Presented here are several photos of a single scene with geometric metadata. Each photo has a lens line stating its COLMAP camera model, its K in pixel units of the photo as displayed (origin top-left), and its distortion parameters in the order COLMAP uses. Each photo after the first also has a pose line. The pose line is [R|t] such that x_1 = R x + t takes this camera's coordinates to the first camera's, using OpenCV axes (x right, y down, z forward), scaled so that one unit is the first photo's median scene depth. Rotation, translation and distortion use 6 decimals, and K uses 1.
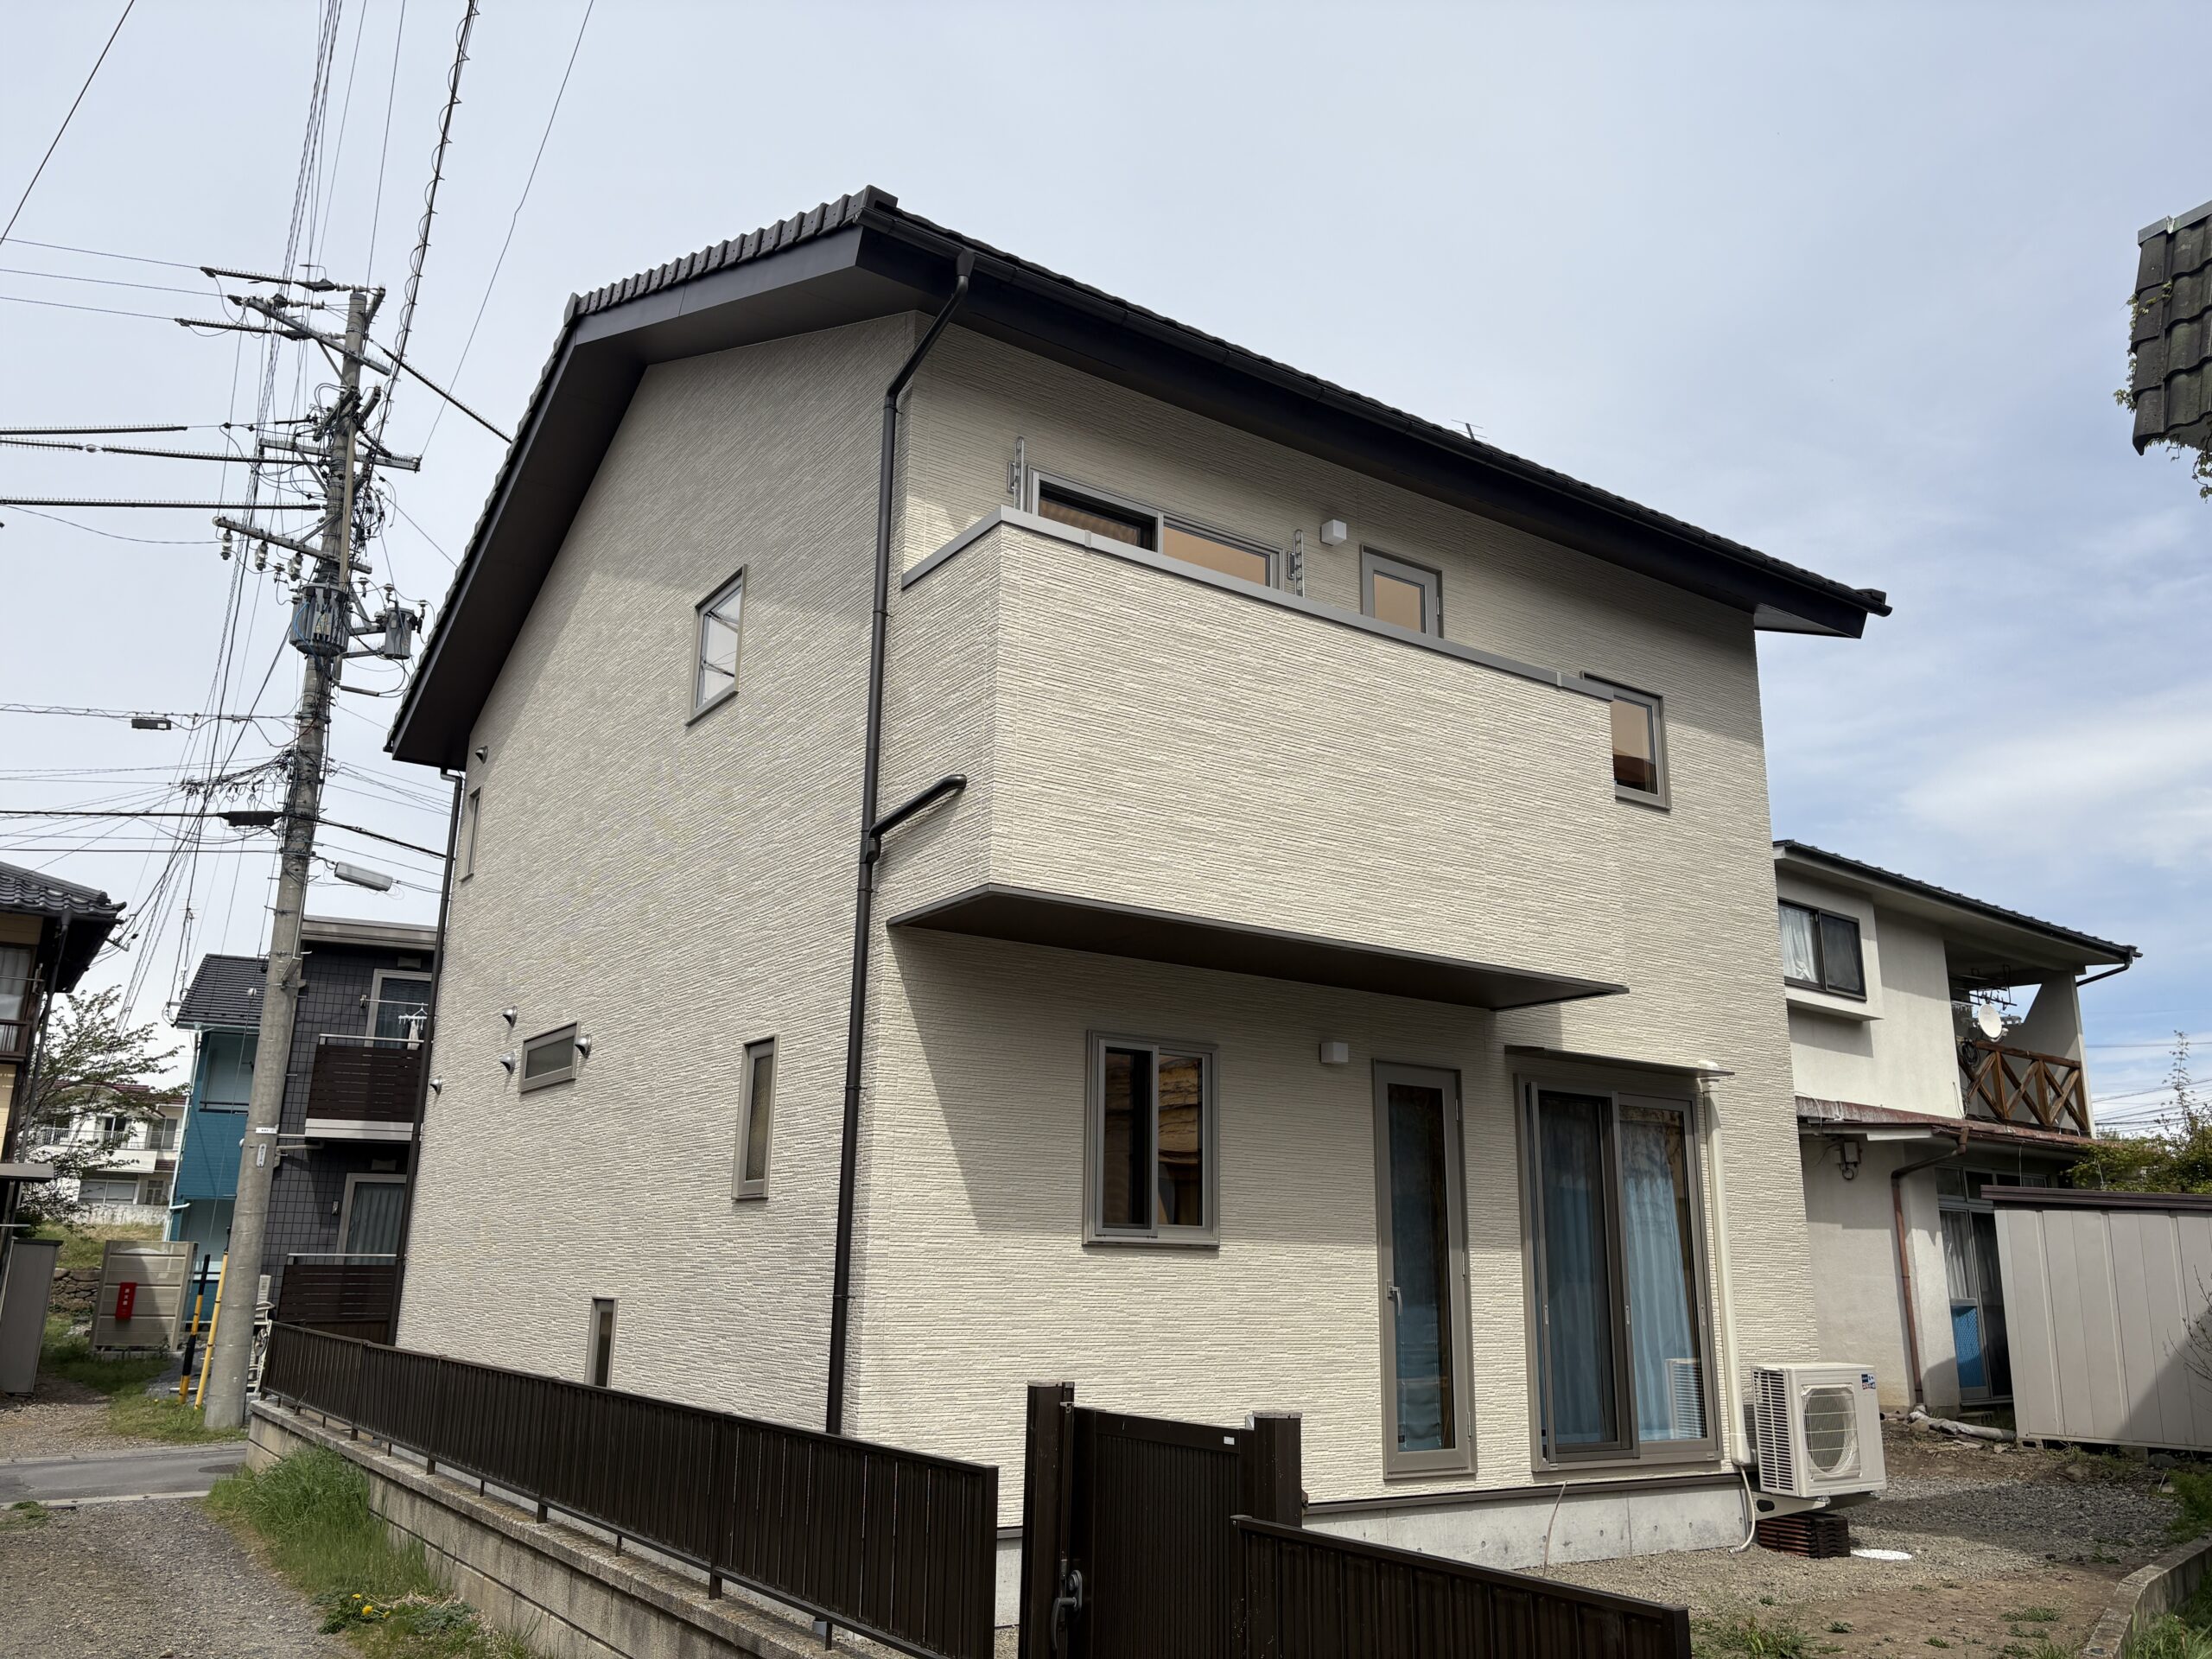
lens RADIAL K [[1679.6, 0, 1106.0], [0, 1679.6, 829.5], [0, 0, 1]] dist [0.053986, -0.073665]
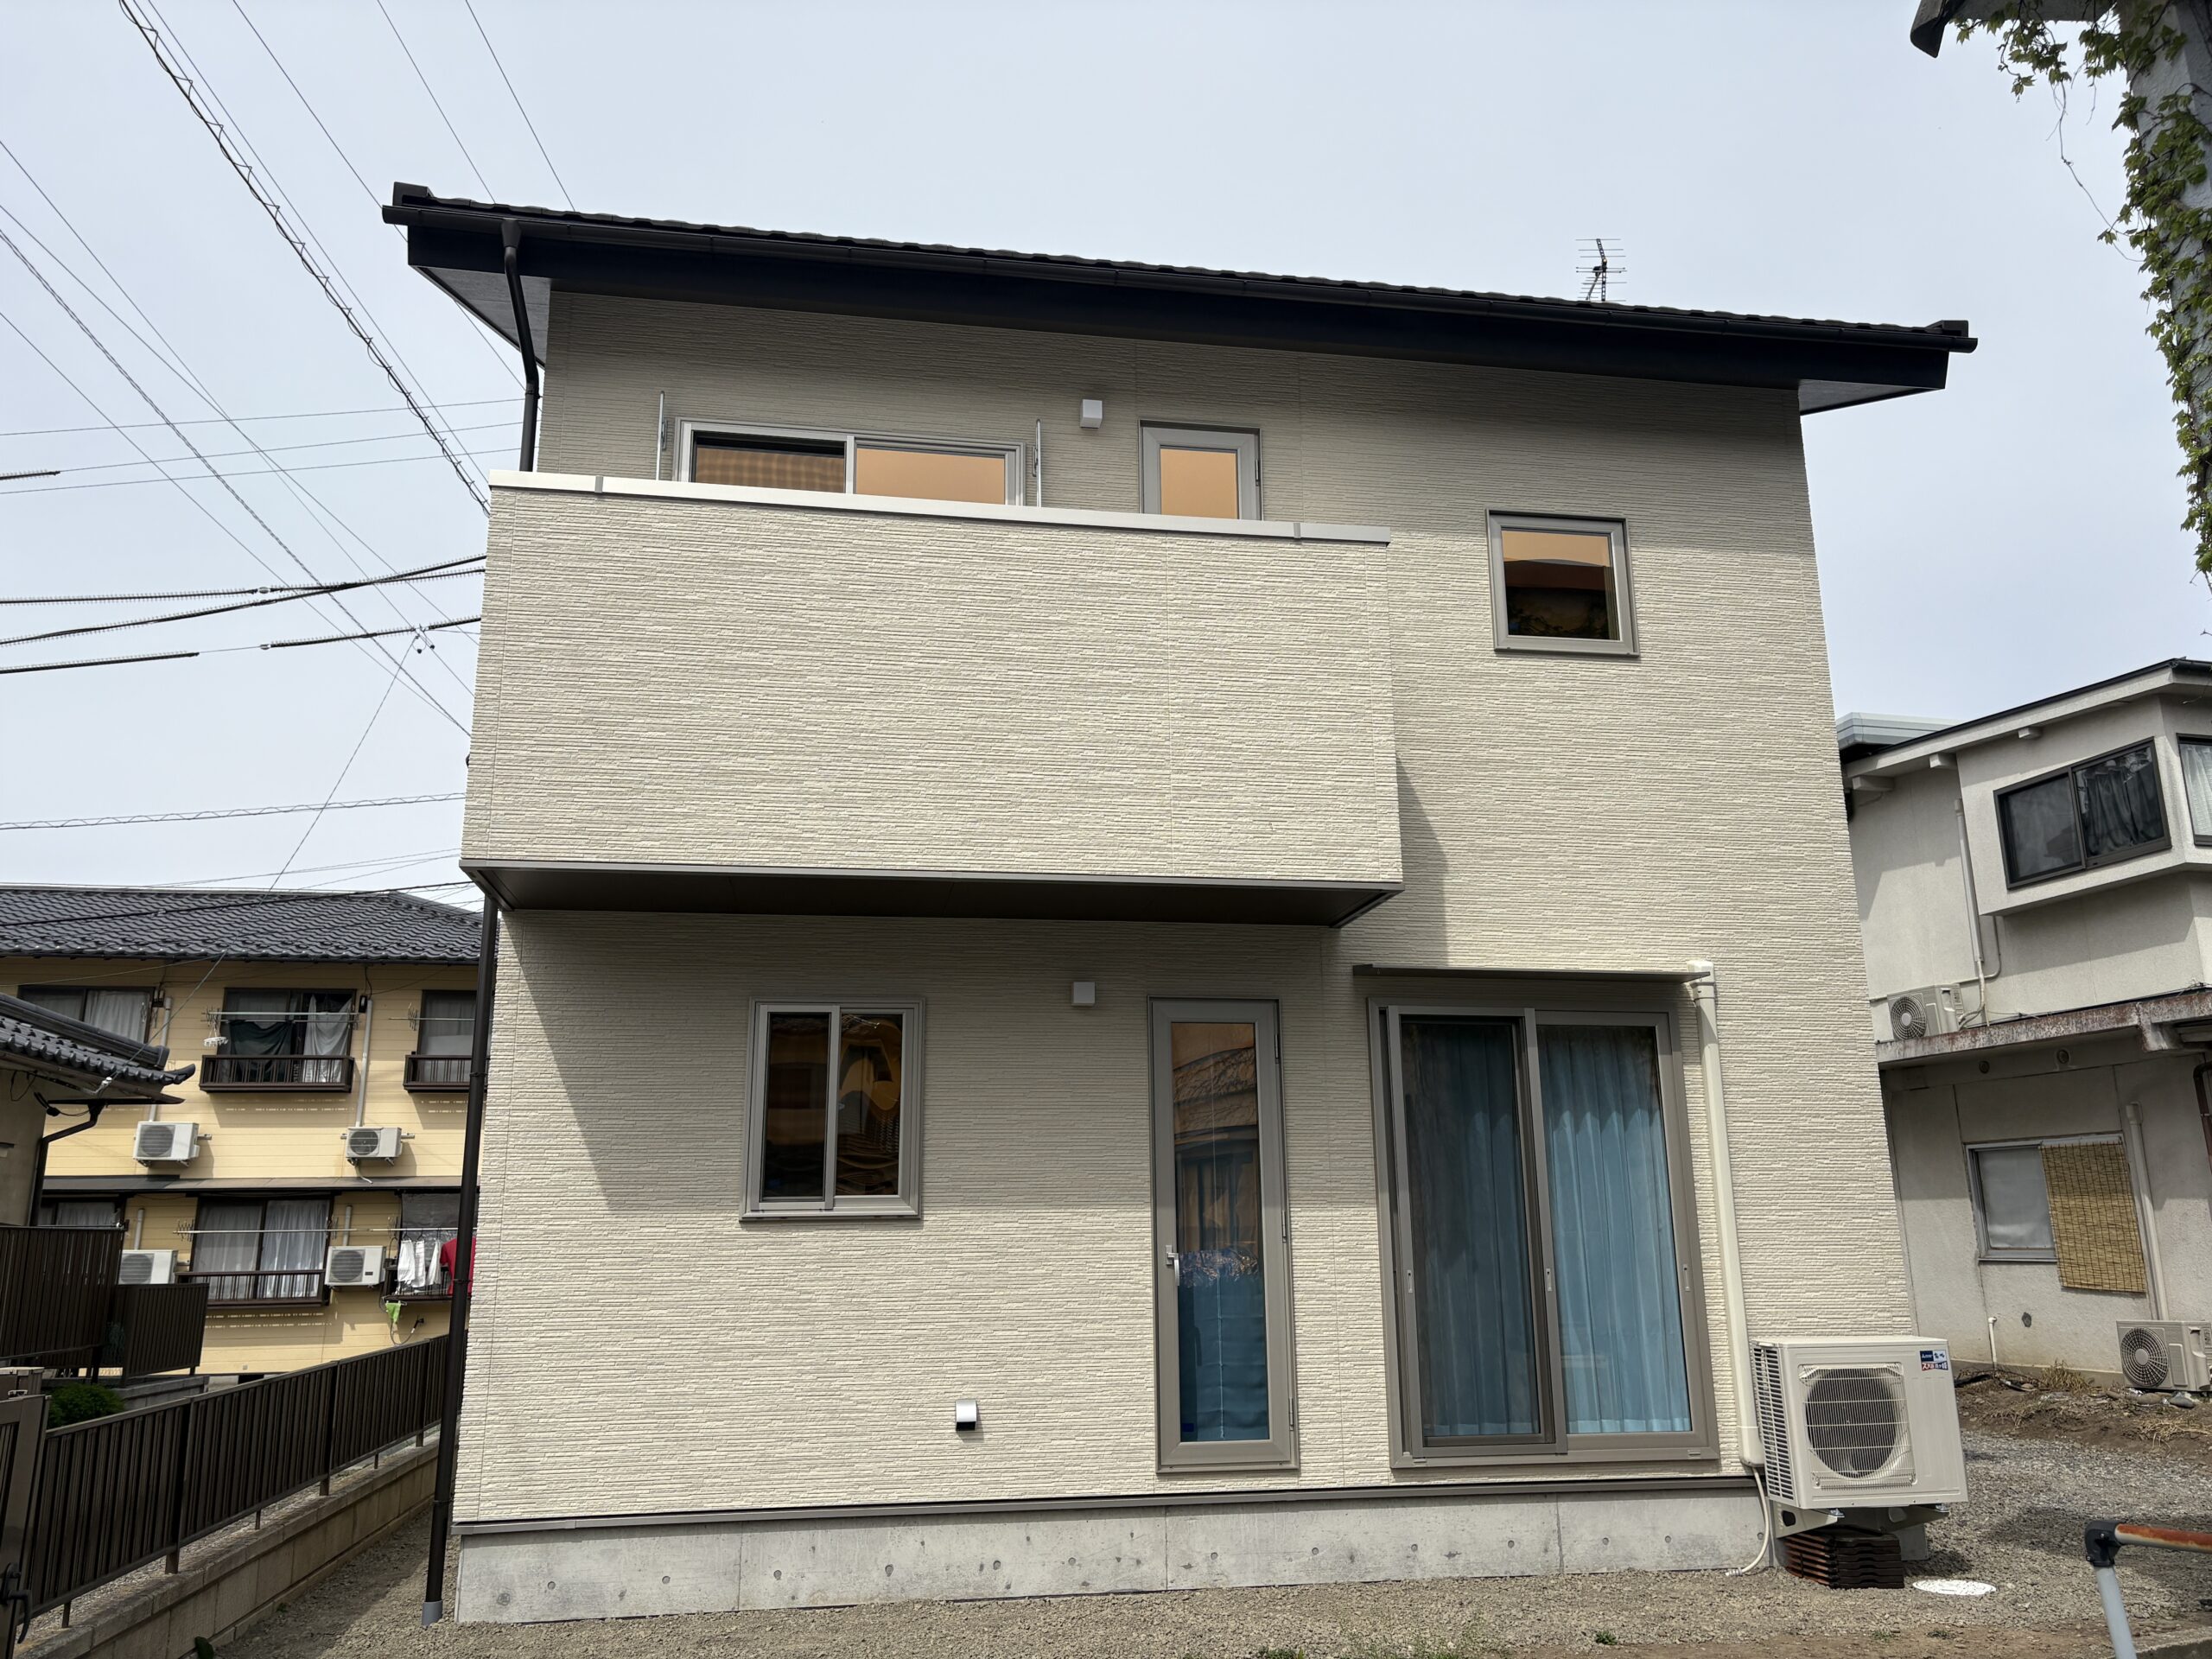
lens RADIAL K [[1664.3, 0, 1238.4], [0, 1664.3, 837.4], [0, 0, 1]] dist [0.107784, -0.215896]
pose [[0.907940, -0.122223, -0.400883, 0.537620], [0.130400, 0.991437, -0.006936, 0.062711], [0.398298, -0.045977, 0.916103, 0.210975]]
